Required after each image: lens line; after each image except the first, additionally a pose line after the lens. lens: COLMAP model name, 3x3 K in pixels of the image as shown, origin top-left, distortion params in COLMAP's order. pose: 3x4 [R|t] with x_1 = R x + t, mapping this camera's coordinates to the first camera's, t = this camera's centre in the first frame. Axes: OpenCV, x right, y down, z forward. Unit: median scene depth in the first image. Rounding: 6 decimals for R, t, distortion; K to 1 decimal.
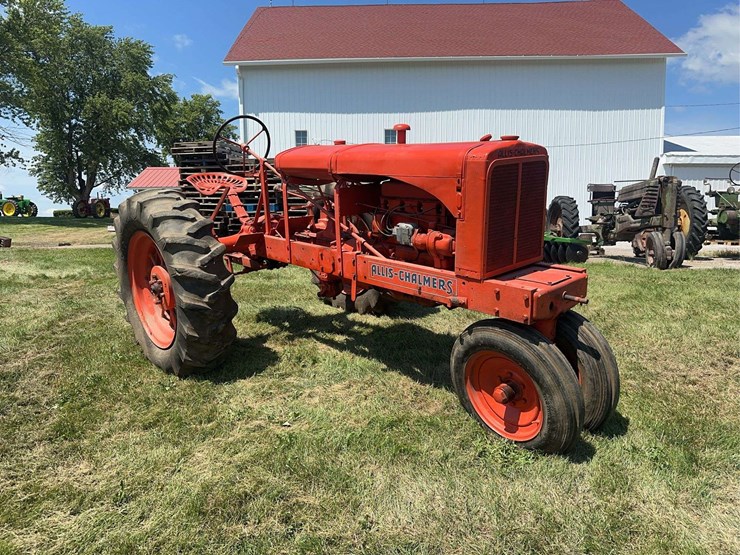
lens RADIAL K [[523.5, 0, 369.7], [0, 523.5, 286.3], [0, 0, 1]] dist [0.086733, -0.111782]
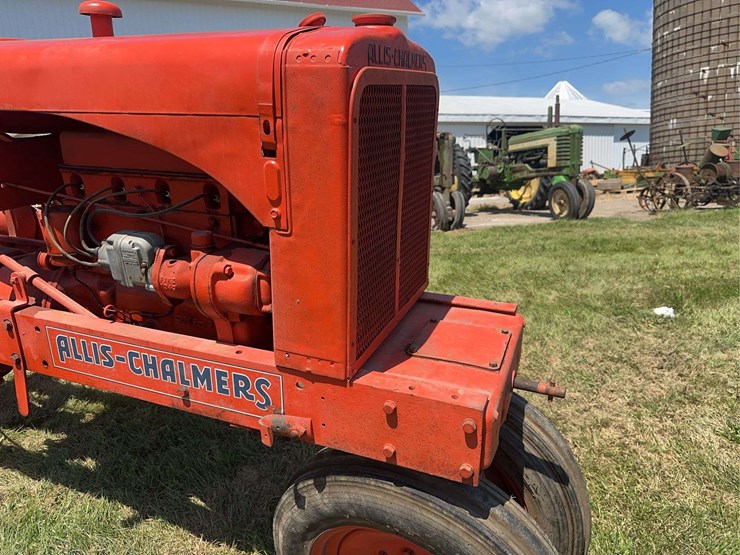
lens RADIAL K [[531.9, 0, 368.3], [0, 531.9, 280.8], [0, 0, 1]] dist [0.033708, -0.049127]
pose [[0.906377, -0.109927, 0.407916, 0.063217], [0.083320, 0.993103, 0.082491, -0.104628], [-0.414171, -0.040780, 0.909285, 0.556757]]
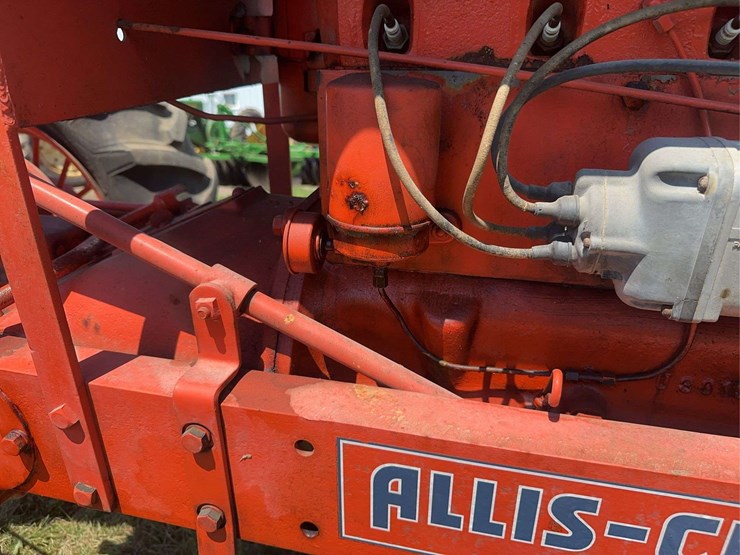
lens RADIAL K [[531.9, 0, 368.3], [0, 531.9, 280.8], [0, 0, 1]] dist [0.033708, -0.049127]
pose [[0.834755, -0.197488, 0.513988, -0.065261], [0.121677, 0.976551, 0.177604, -0.122749], [-0.537010, -0.085715, 0.839210, 0.945327]]
